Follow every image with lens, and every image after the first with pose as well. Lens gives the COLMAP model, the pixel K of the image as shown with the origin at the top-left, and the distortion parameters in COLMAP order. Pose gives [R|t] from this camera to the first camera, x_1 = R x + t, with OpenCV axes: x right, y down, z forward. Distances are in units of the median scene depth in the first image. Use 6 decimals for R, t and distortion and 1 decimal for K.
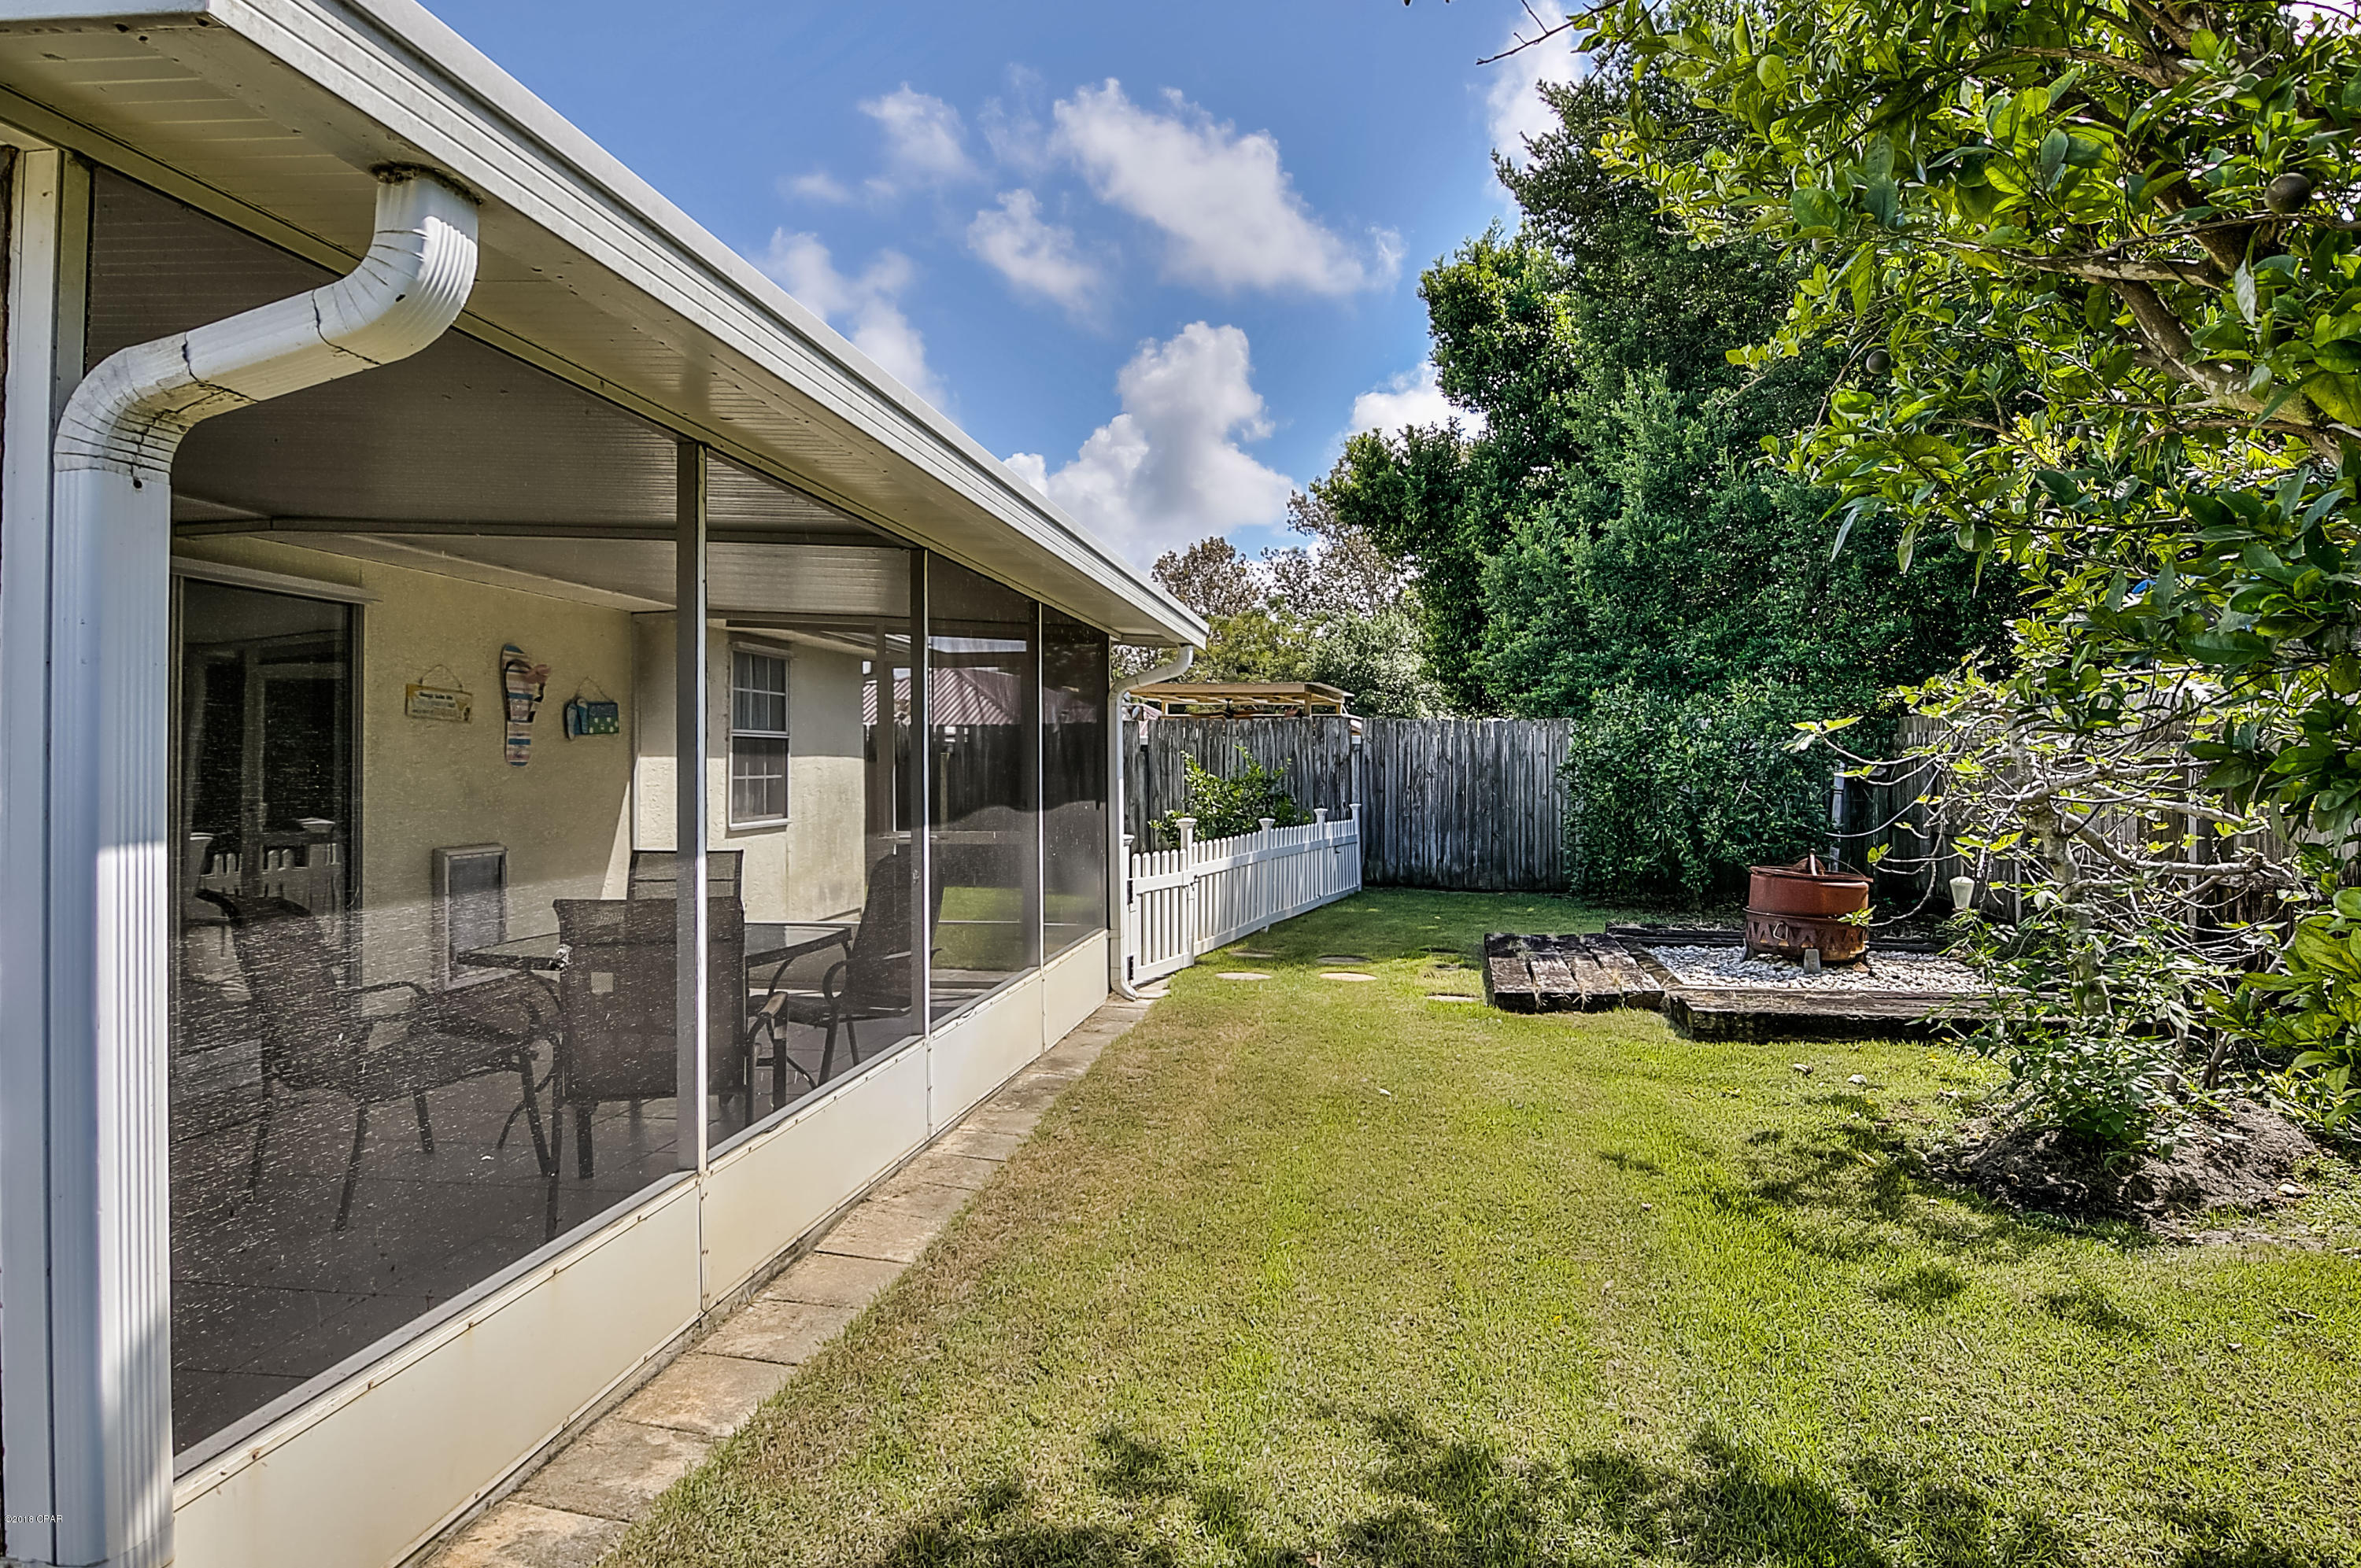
lens RADIAL K [[1274.9, 0, 1180.5], [0, 1274.9, 784.0], [0, 0, 1]] dist [-0.052241, -0.001037]
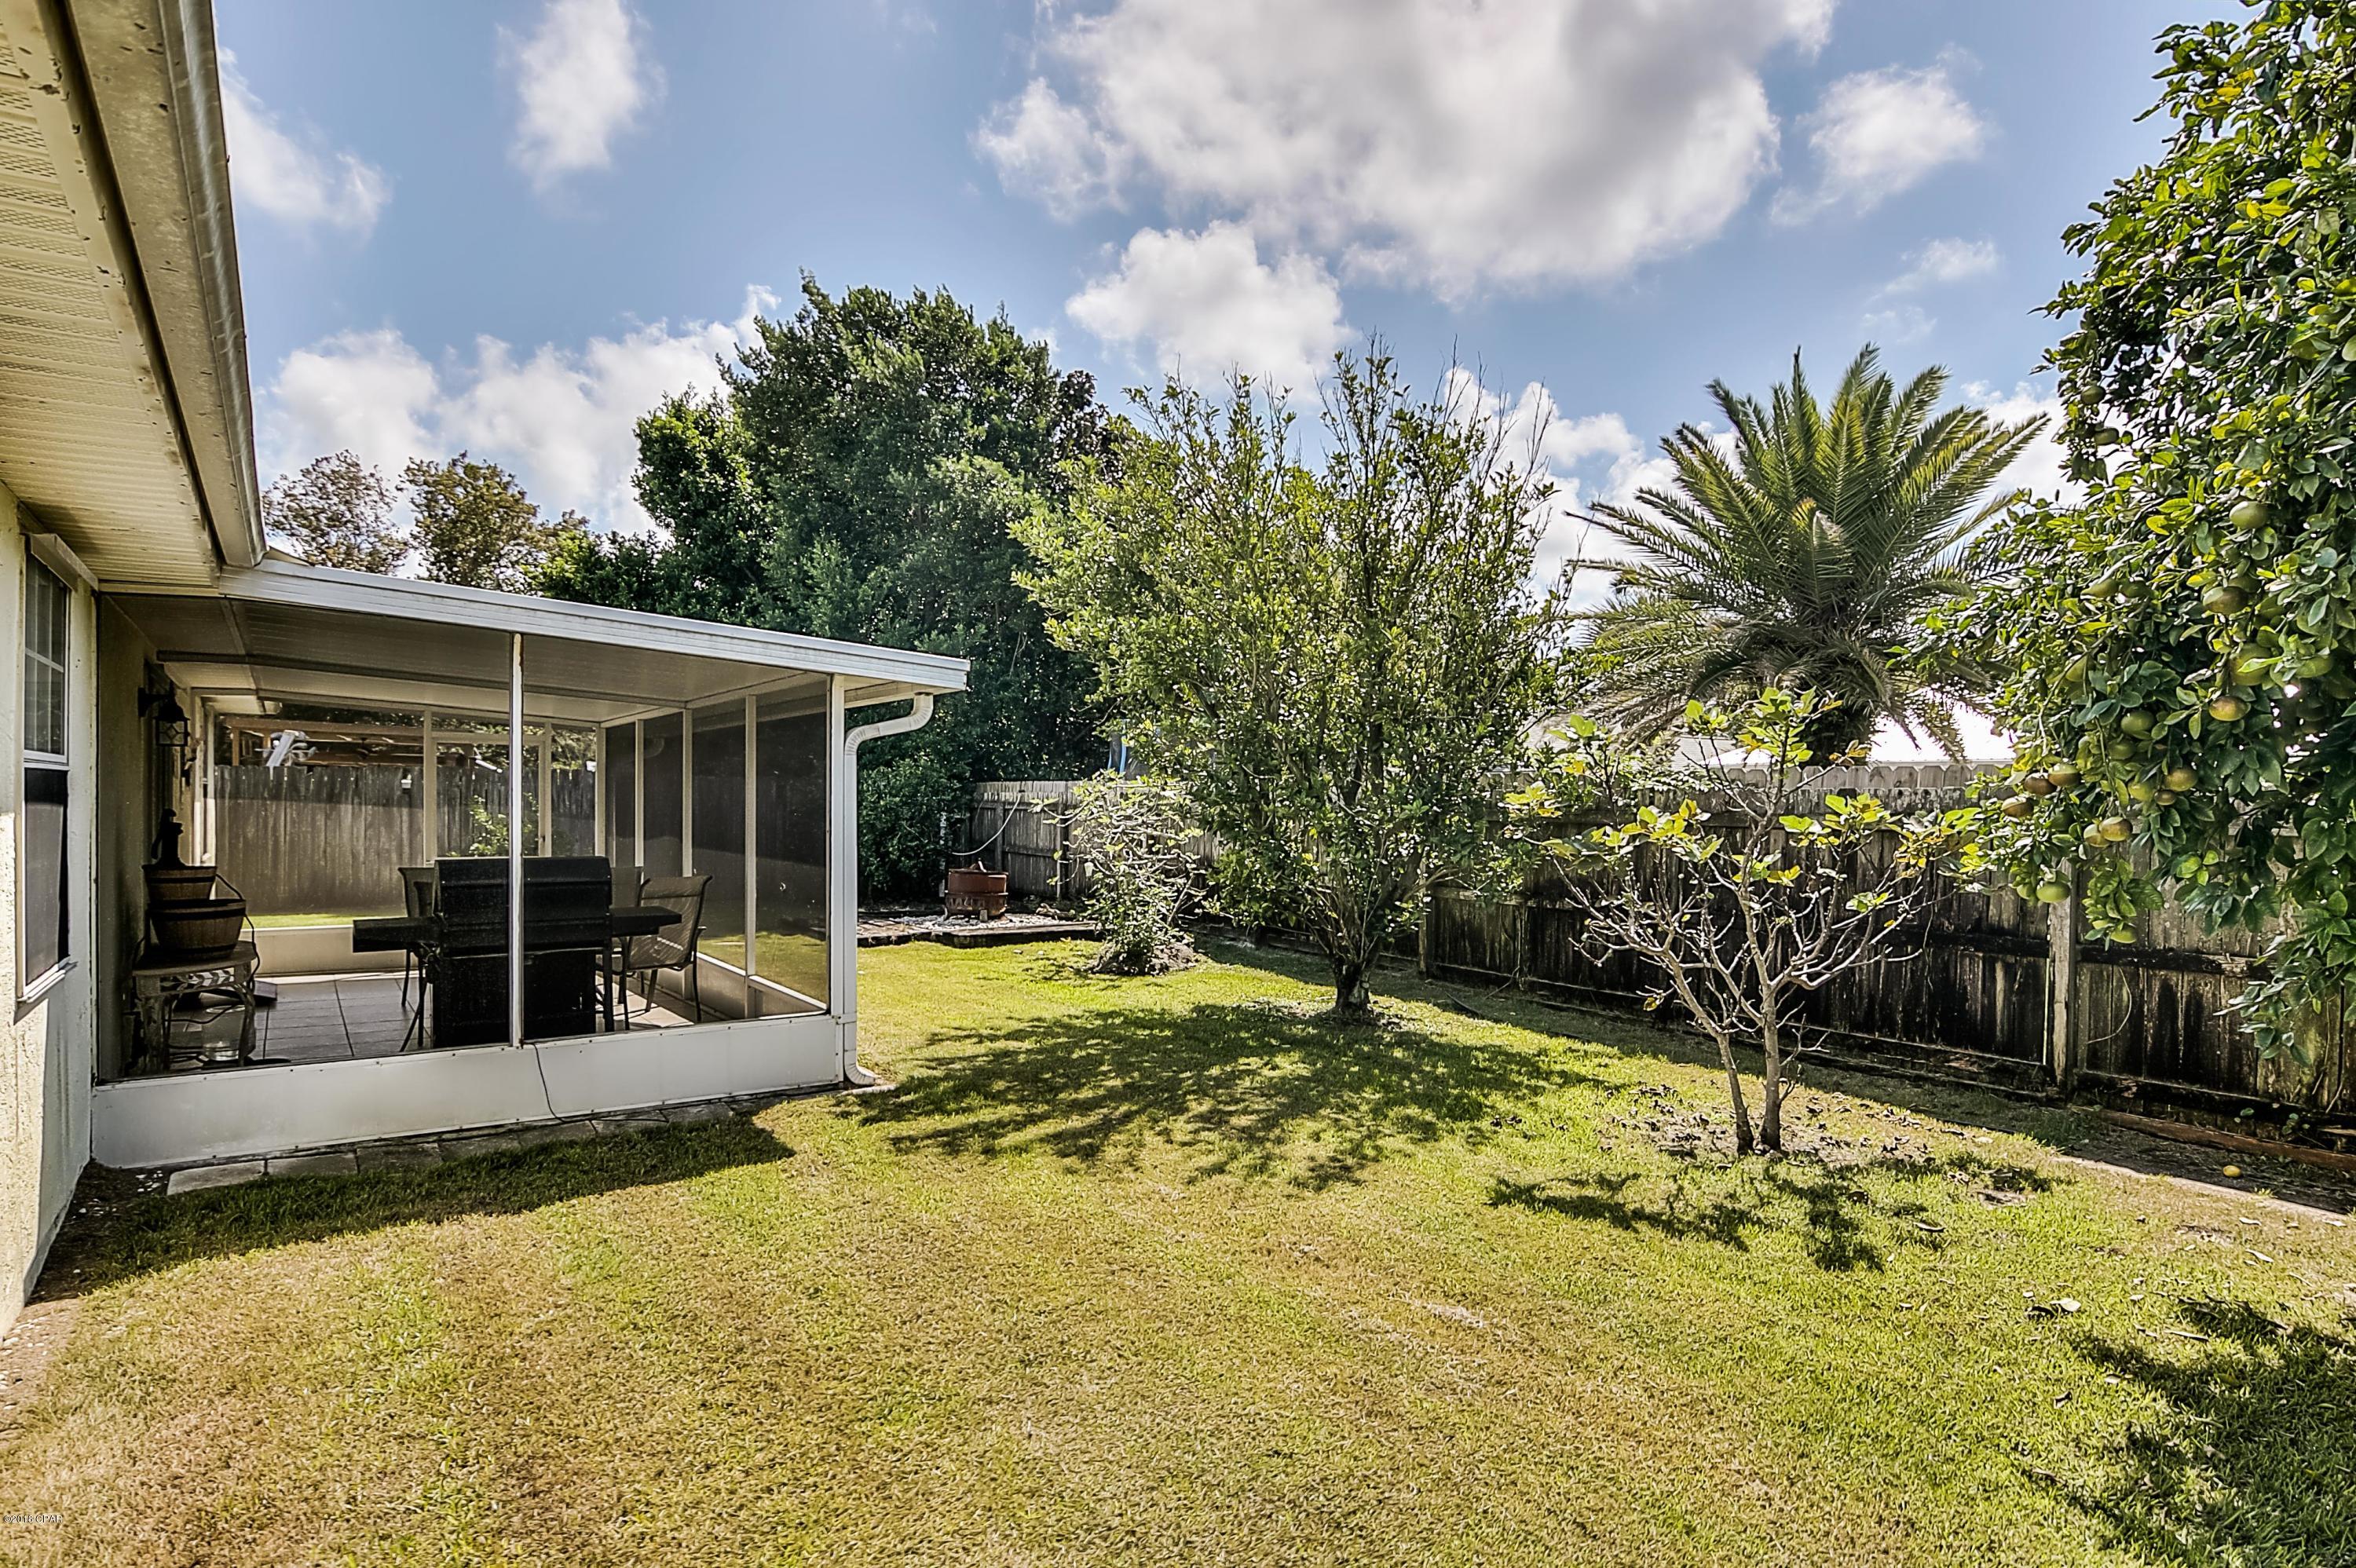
lens RADIAL K [[1272.2, 0, 1178.0], [0, 1272.2, 784.0], [0, 0, 1]] dist [-0.052241, -0.001037]
pose [[0.716818, 0.020376, 0.696962, -0.465797], [-0.002464, 0.999641, -0.026690, -0.008078], [-0.697256, 0.017414, 0.716611, -0.439901]]
